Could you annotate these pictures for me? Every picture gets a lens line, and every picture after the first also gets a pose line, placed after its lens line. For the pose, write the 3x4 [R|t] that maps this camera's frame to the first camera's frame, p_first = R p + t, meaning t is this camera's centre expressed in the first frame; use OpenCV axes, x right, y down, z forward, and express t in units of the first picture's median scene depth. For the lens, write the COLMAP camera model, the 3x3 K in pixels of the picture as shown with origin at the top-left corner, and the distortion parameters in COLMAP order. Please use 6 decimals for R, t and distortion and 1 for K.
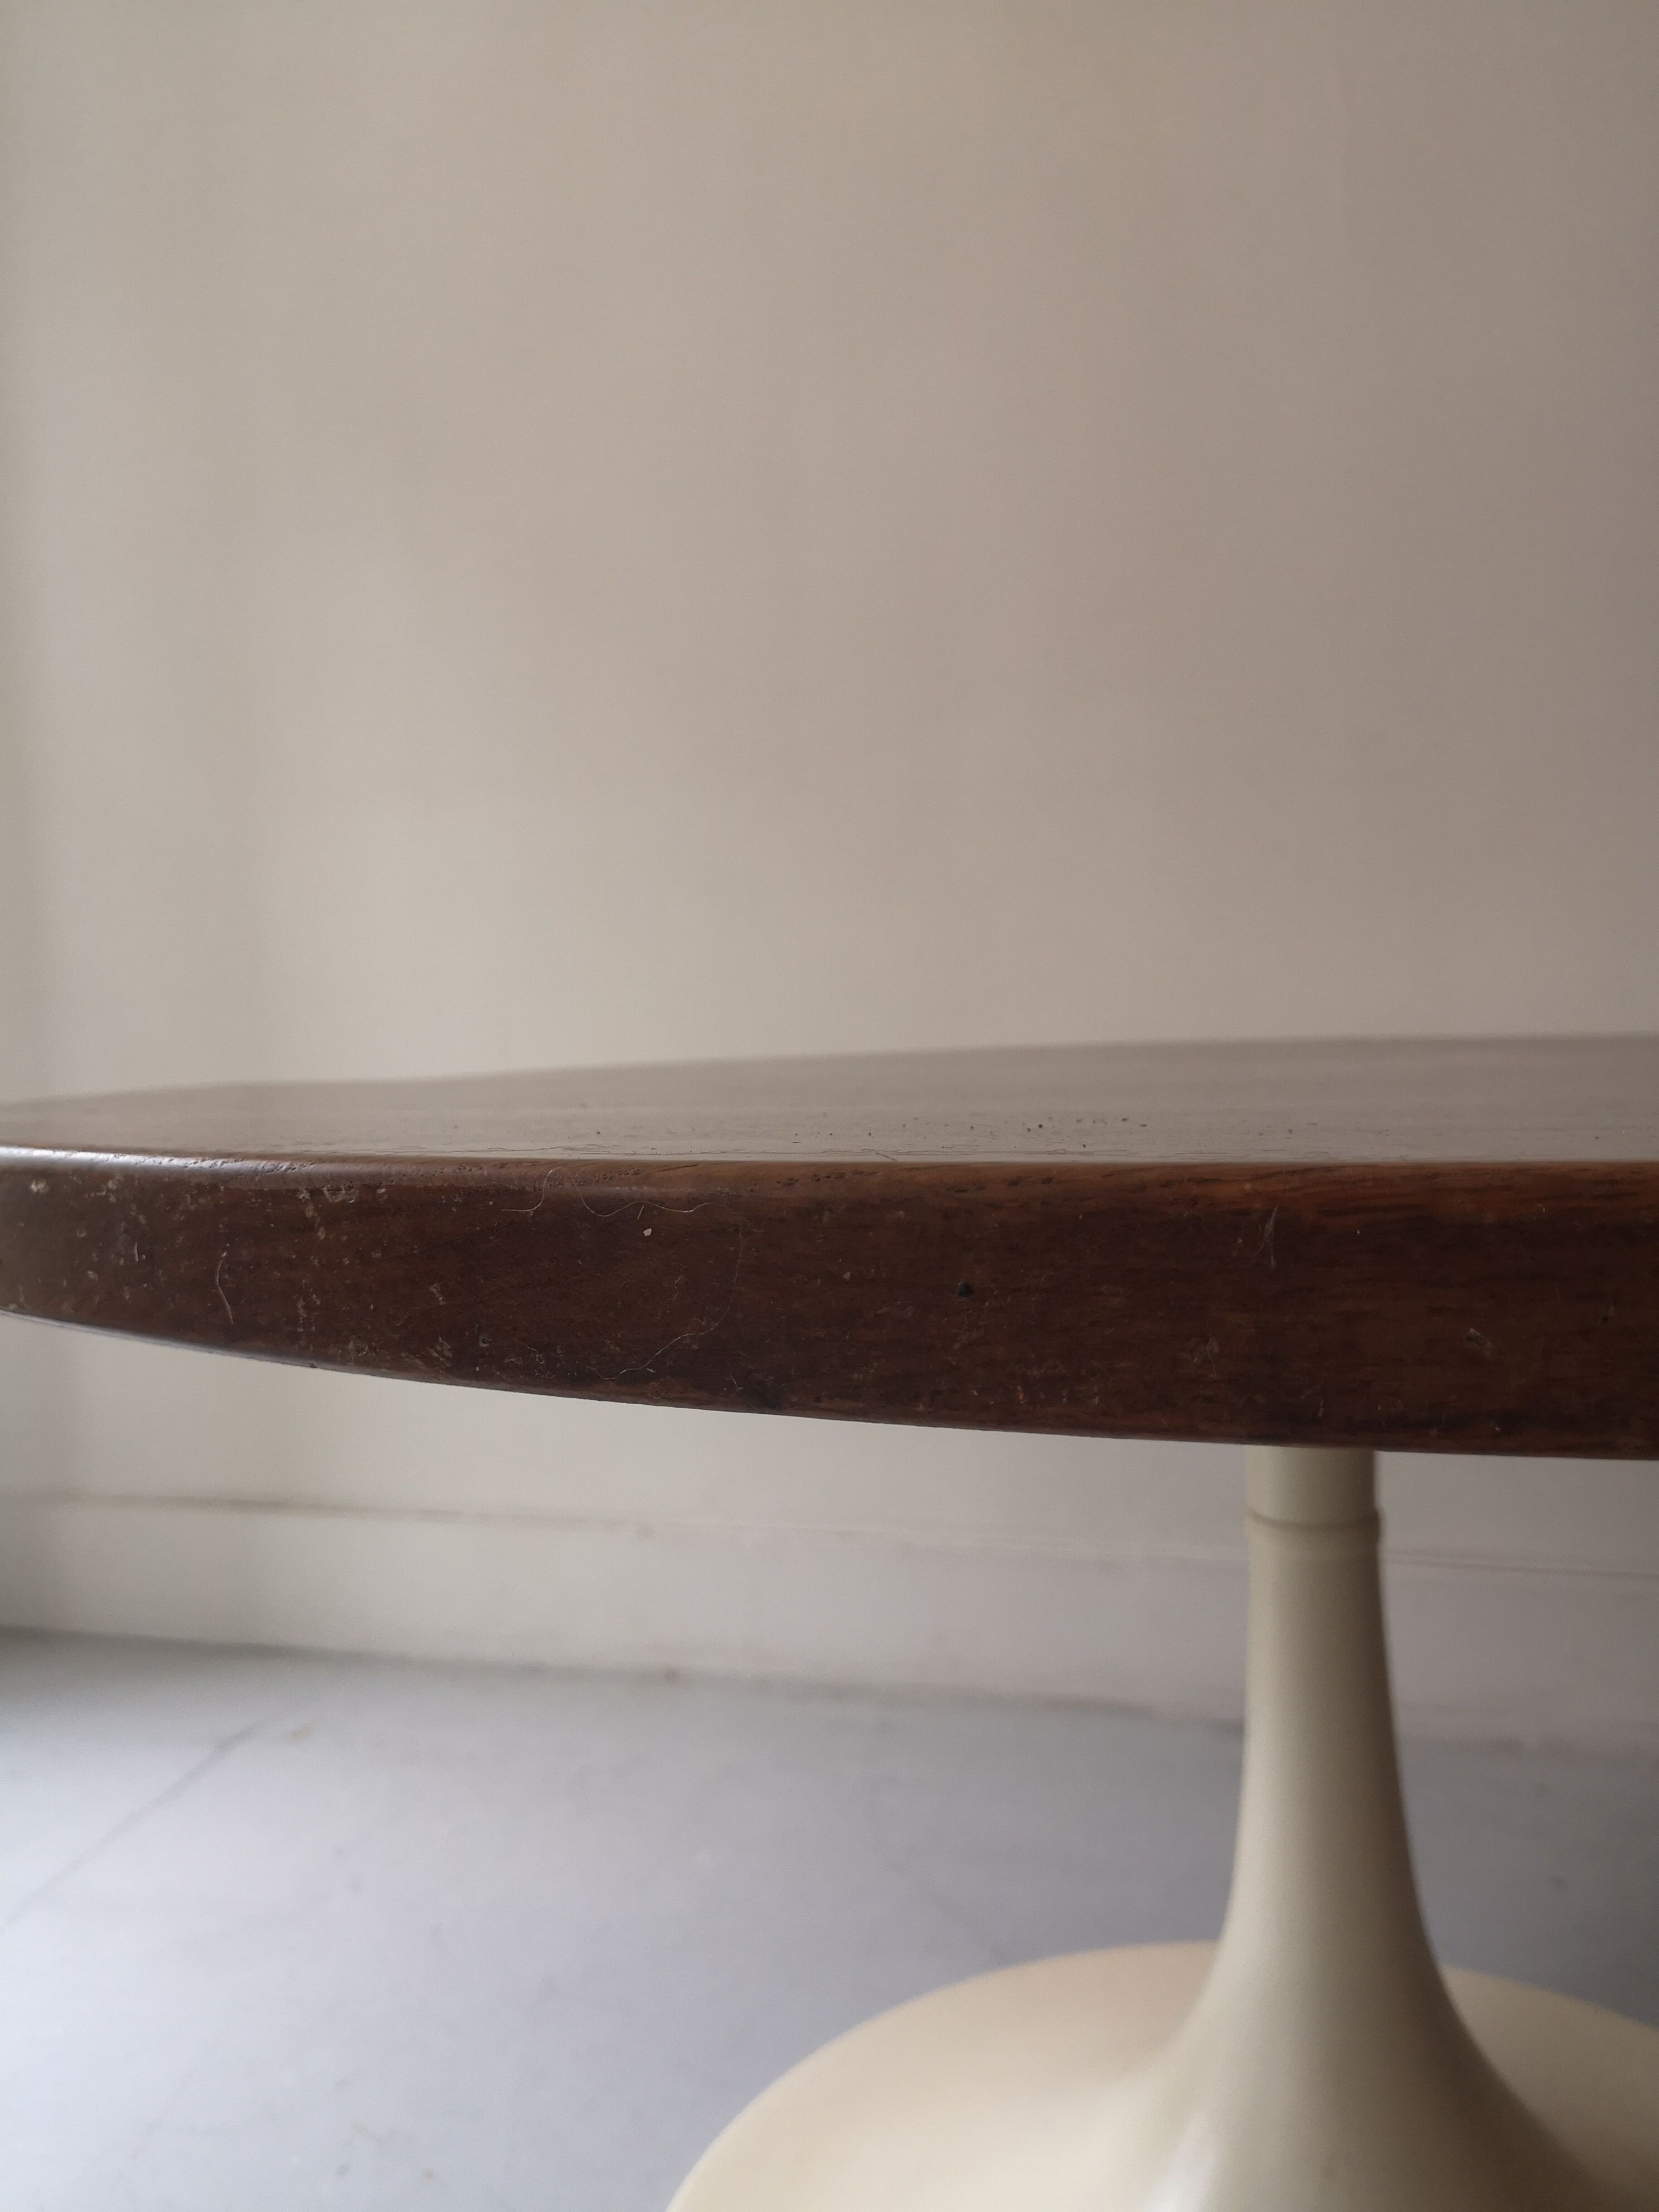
lens RADIAL K [[1774.2, 0, 829.5], [0, 1774.2, 1106.0], [0, 0, 1]] dist [0.005873, 0.002216]
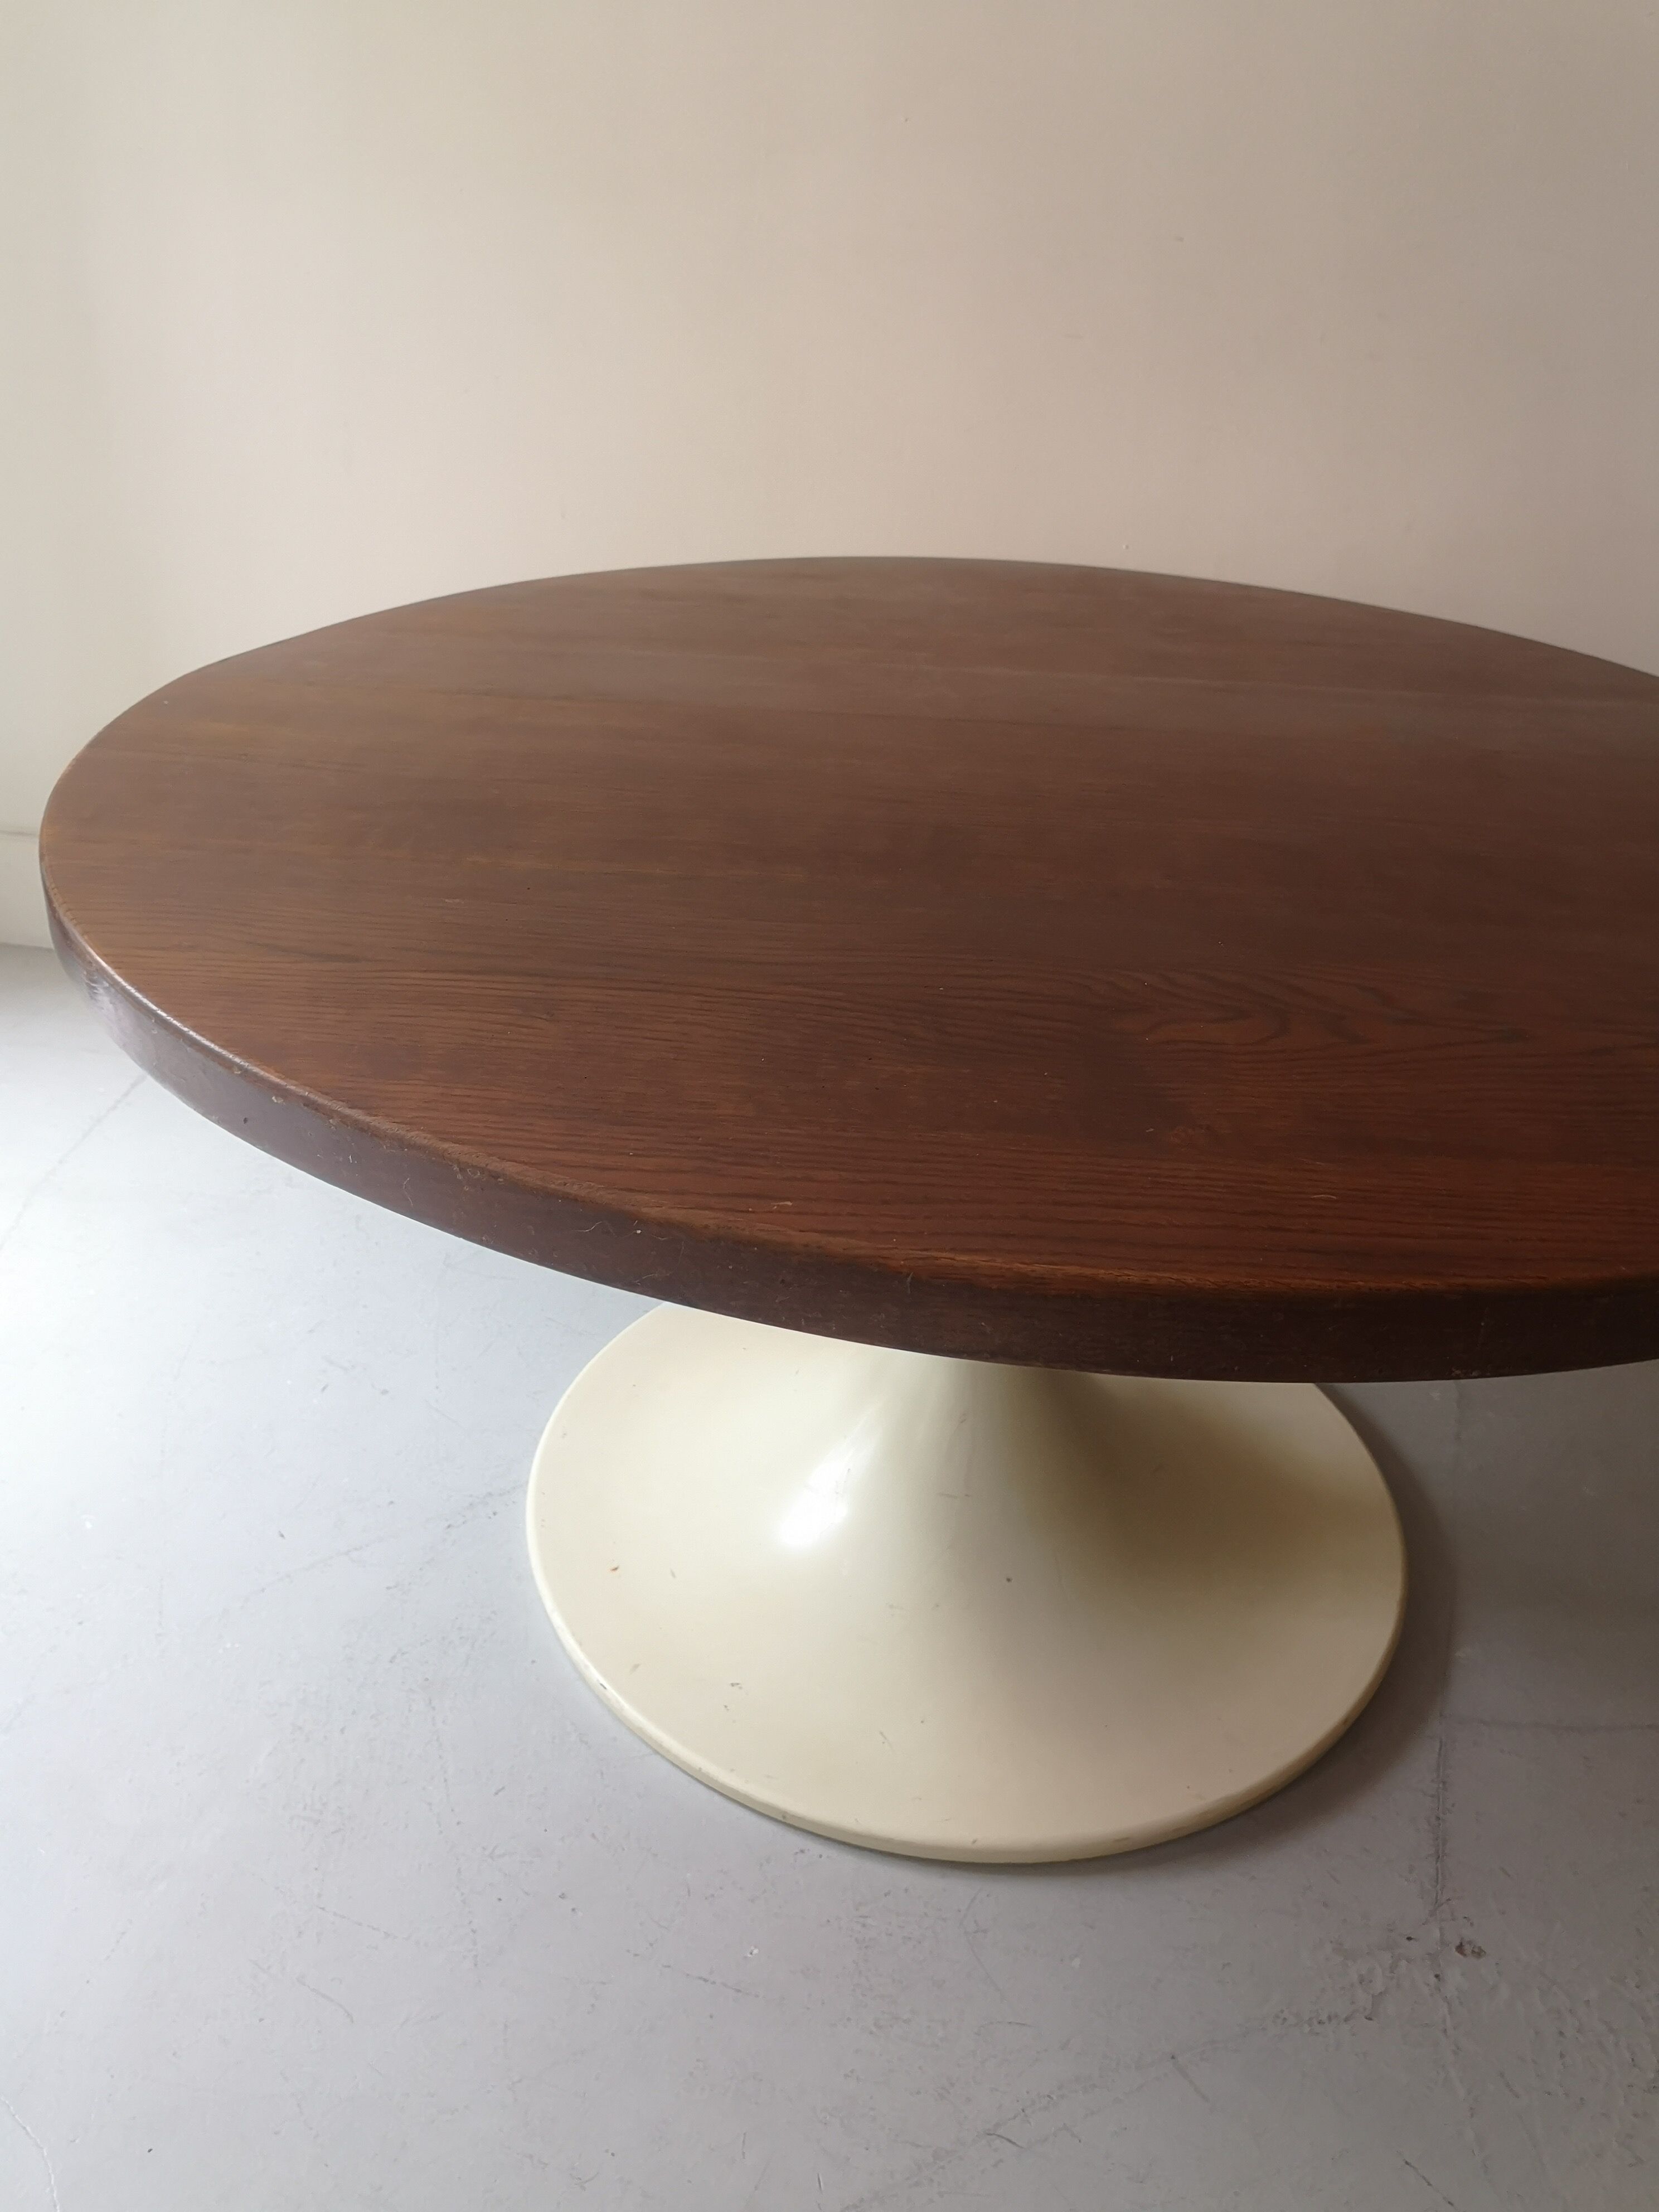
lens RADIAL K [[1775.3, 0, 826.7], [0, 1775.3, 1115.0], [0, 0, 1]] dist [-0.002635, 0.002513]
pose [[0.992504, 0.008878, 0.121888, -0.048922], [-0.062994, 0.891819, 0.447986, -0.366310], [-0.104725, -0.452306, 0.885693, -0.313726]]
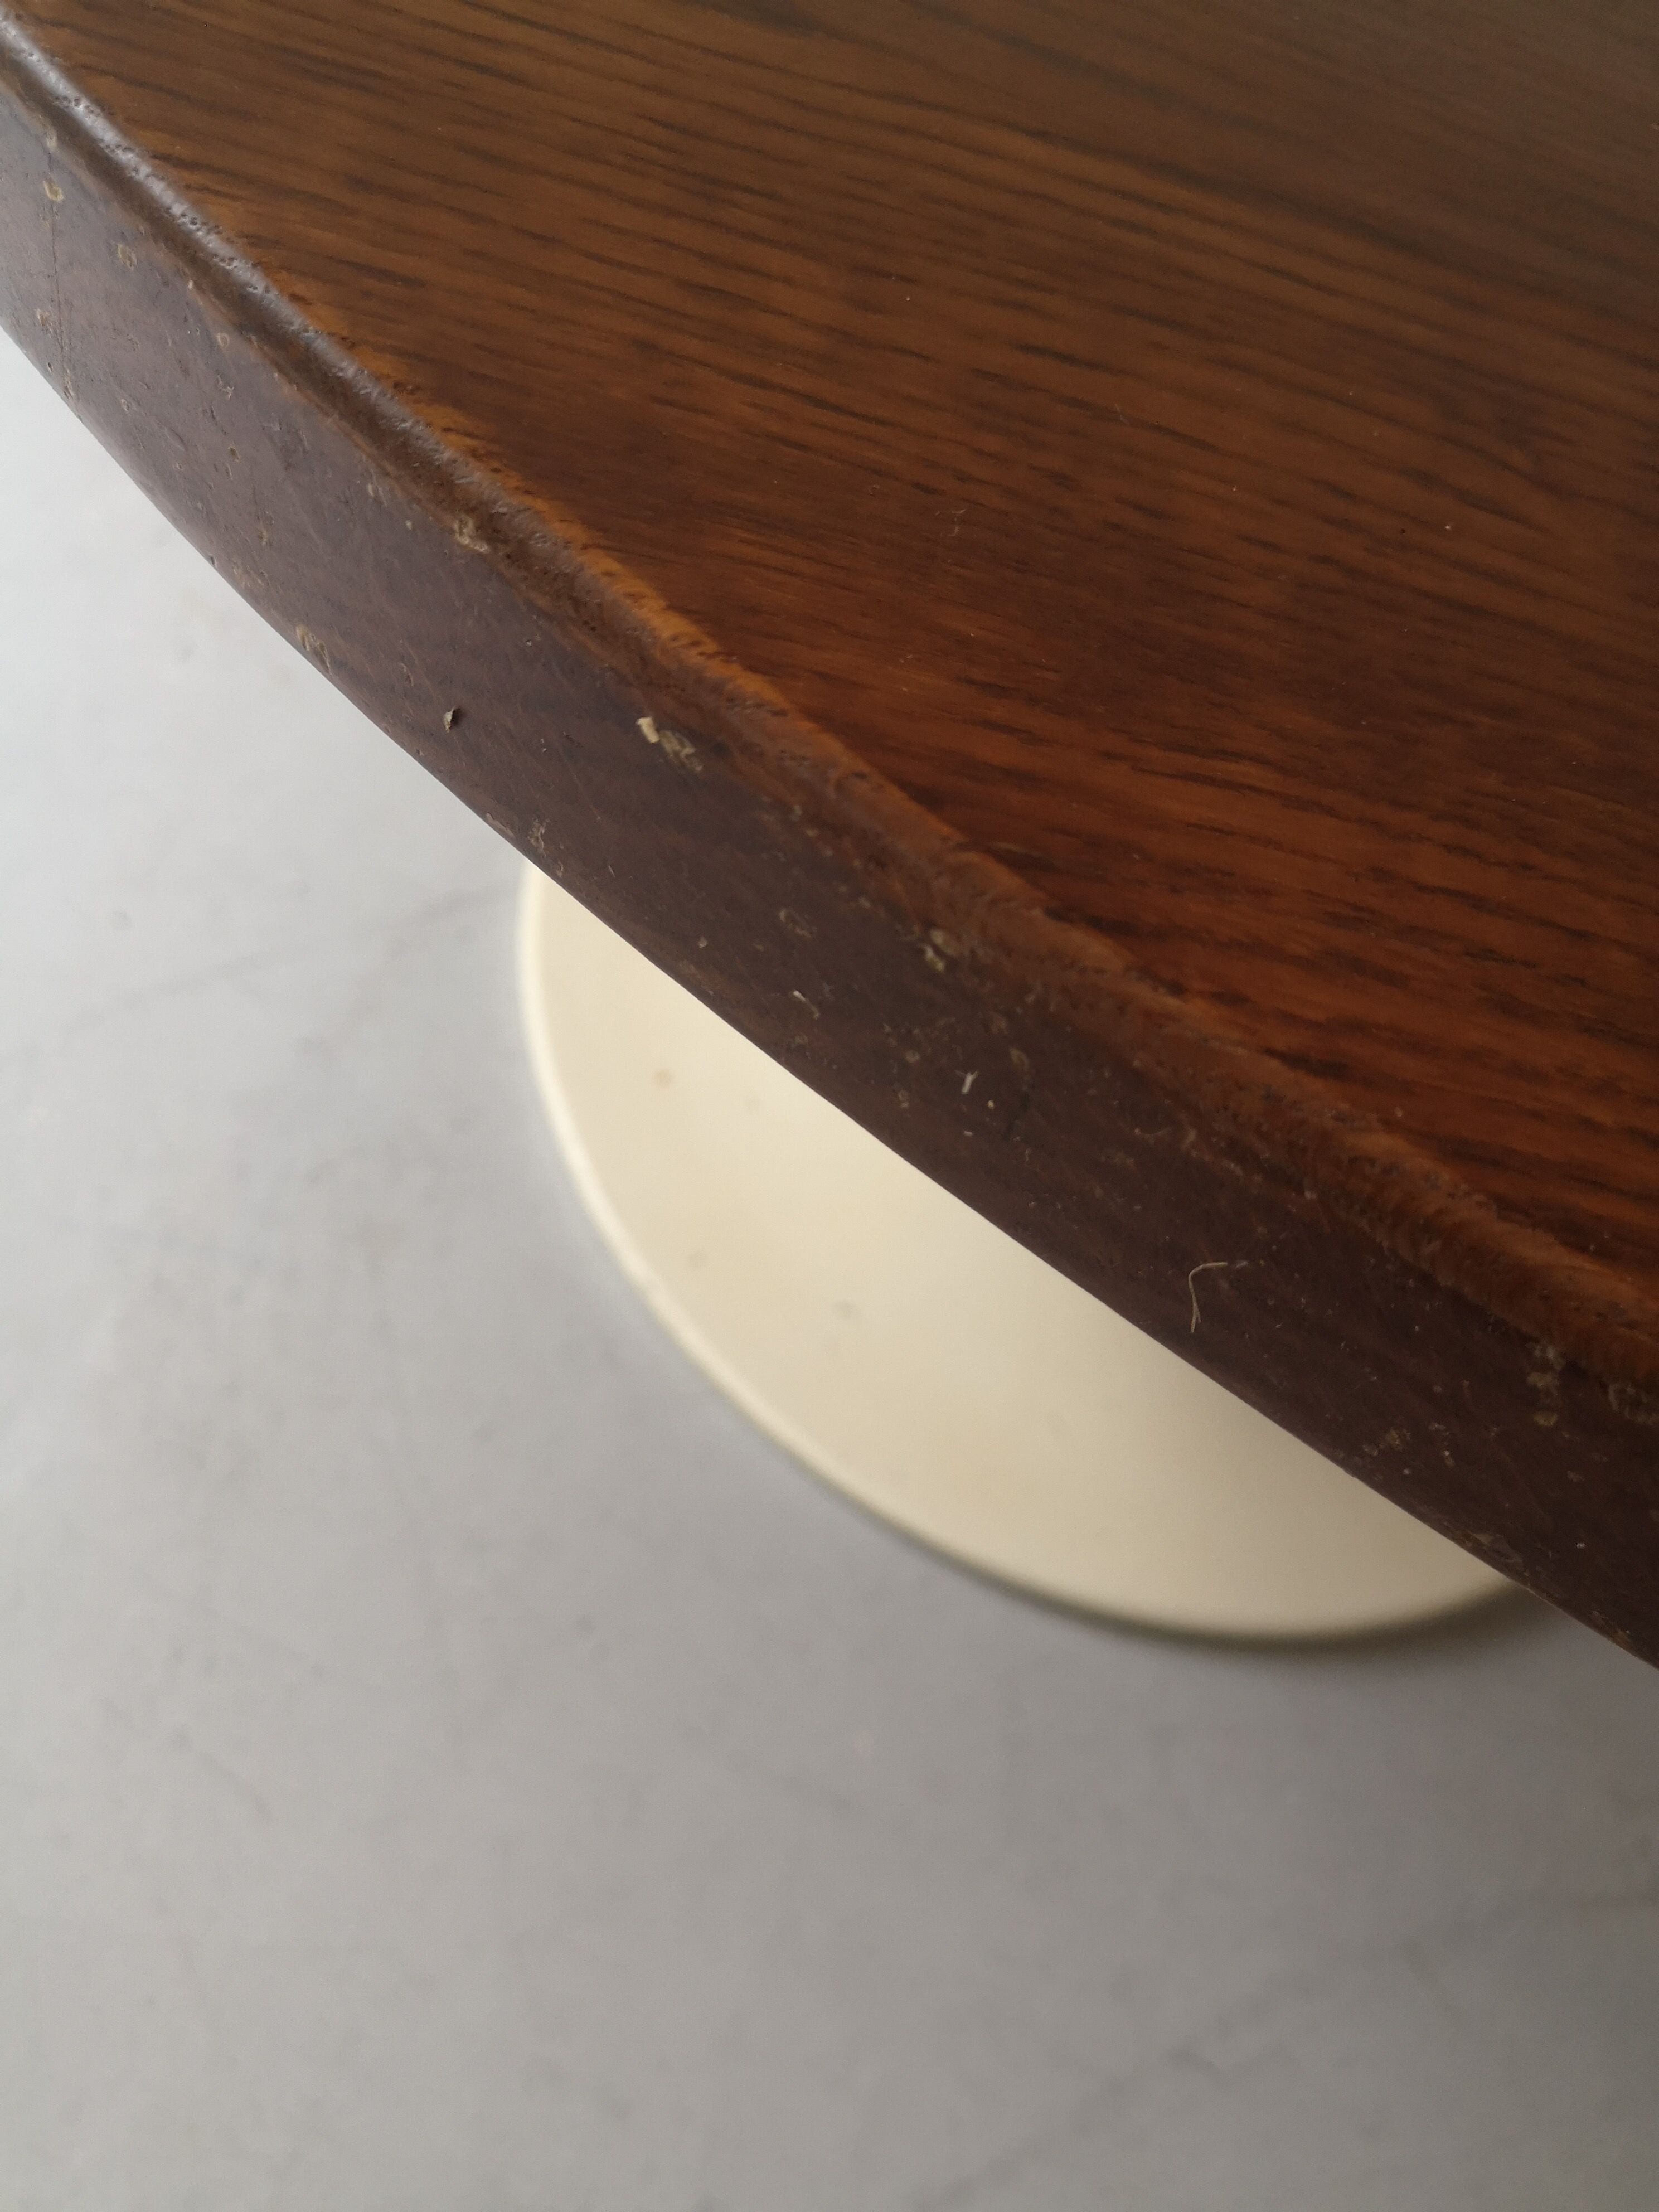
lens RADIAL K [[1783.6, 0, 831.7], [0, 1783.6, 1078.4], [0, 0, 1]] dist [-0.005639, -0.003978]
pose [[0.952791, 0.102336, 0.285863, -0.241303], [-0.292059, 0.566316, 0.770706, -0.109619], [-0.083018, -0.817810, 0.569469, 0.327211]]
